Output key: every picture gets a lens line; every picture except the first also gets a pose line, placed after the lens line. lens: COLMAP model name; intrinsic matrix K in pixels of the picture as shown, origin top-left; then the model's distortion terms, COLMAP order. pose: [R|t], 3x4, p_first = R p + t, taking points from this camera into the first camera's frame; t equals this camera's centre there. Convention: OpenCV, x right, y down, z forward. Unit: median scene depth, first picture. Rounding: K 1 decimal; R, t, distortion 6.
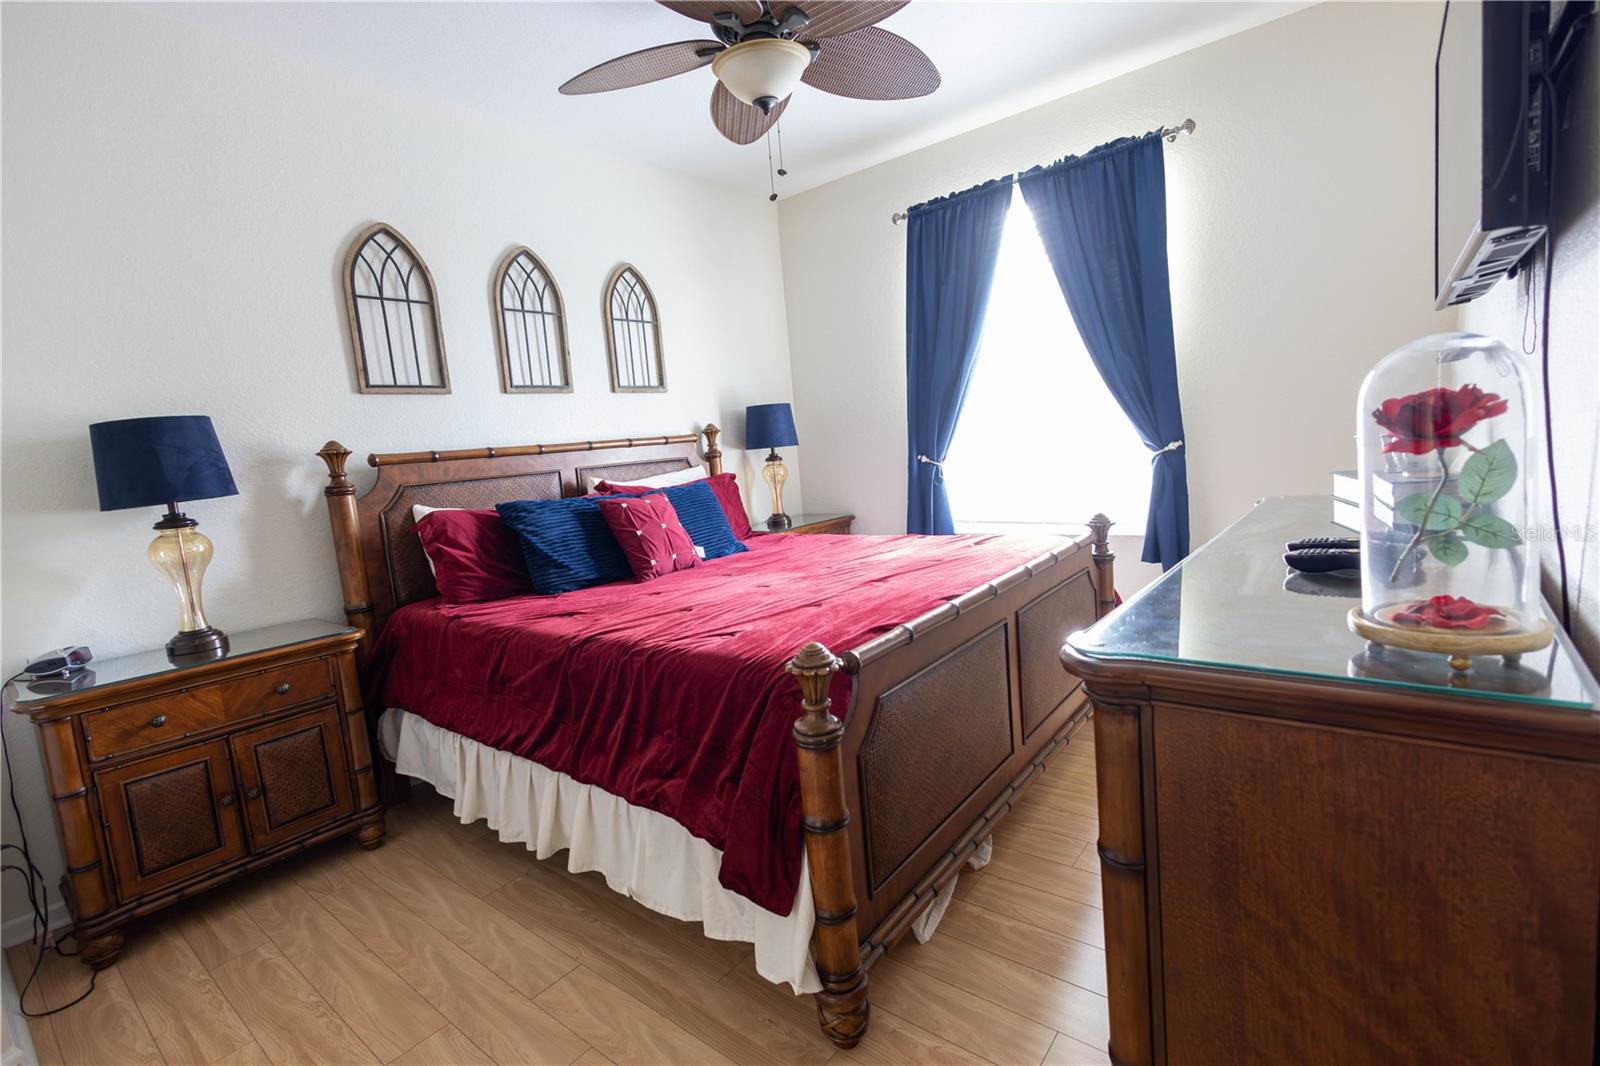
lens RADIAL K [[739.8, 0, 804.8], [0, 739.8, 531.0], [0, 0, 1]] dist [0.010639, -0.002971]
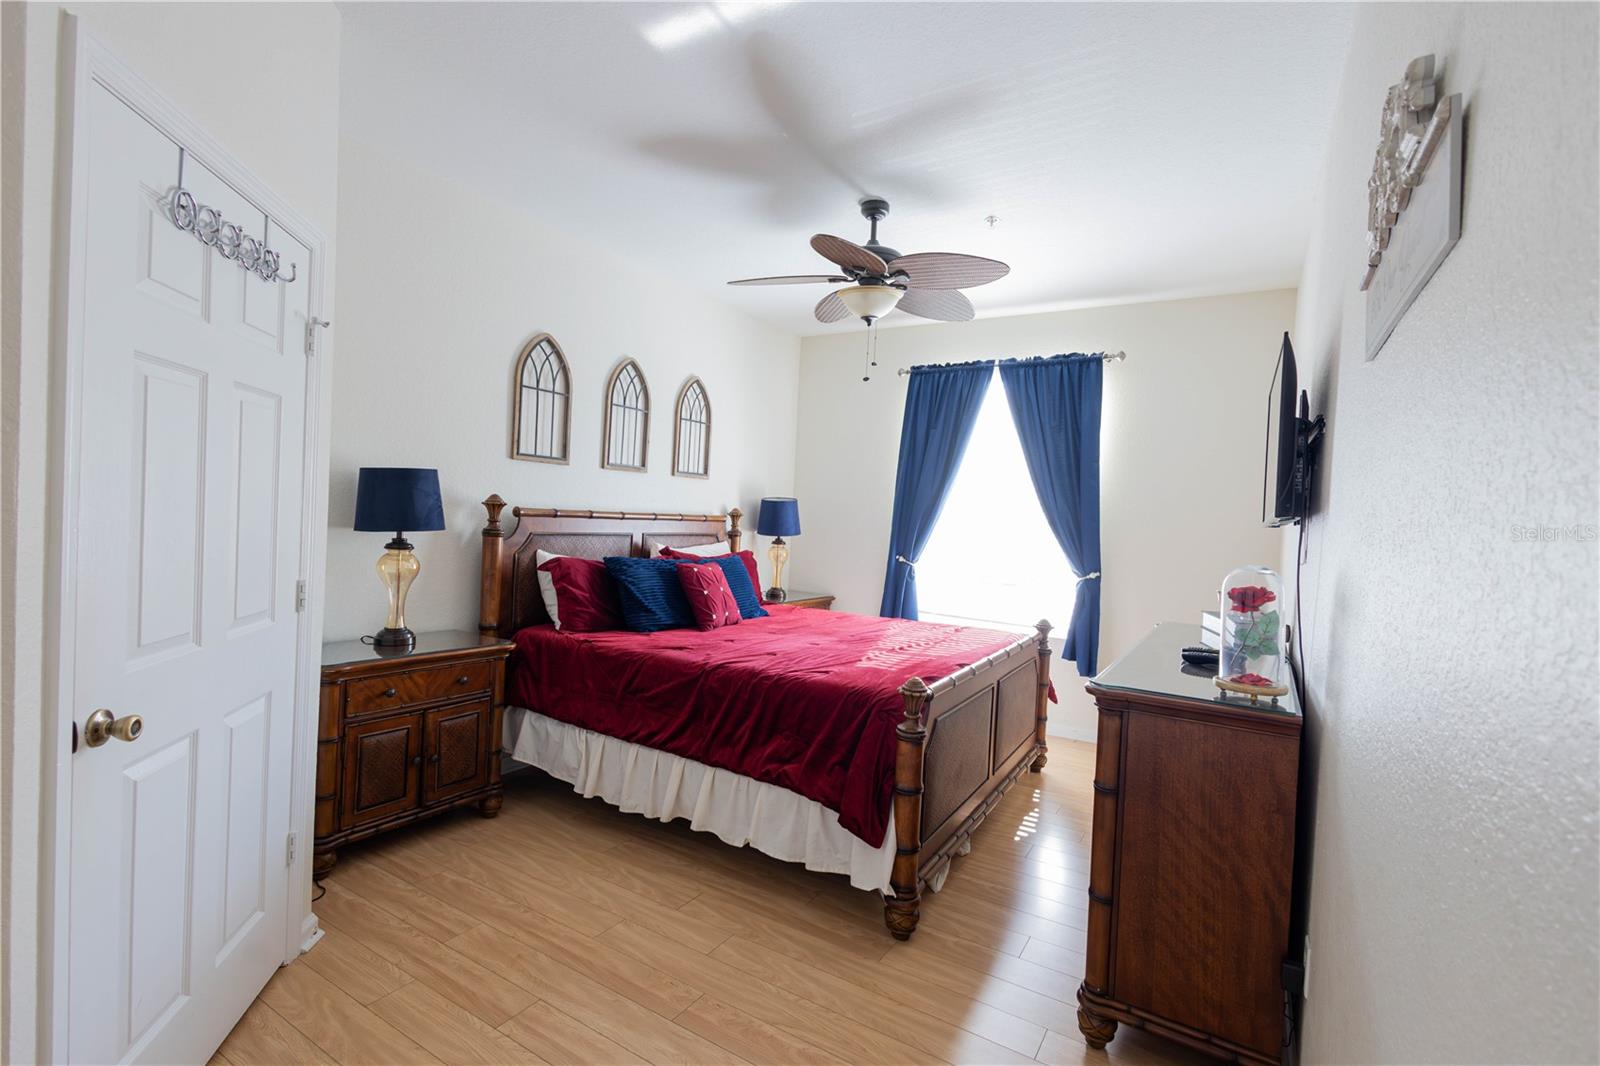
lens RADIAL K [[739.8, 0, 803.2], [0, 739.8, 529.6], [0, 0, 1]] dist [0.010639, -0.002971]
pose [[0.983191, 0.131827, 0.126321, -0.306994], [-0.118029, 0.986771, -0.111136, 0.023081], [-0.139300, 0.094359, 0.985744, -0.400543]]
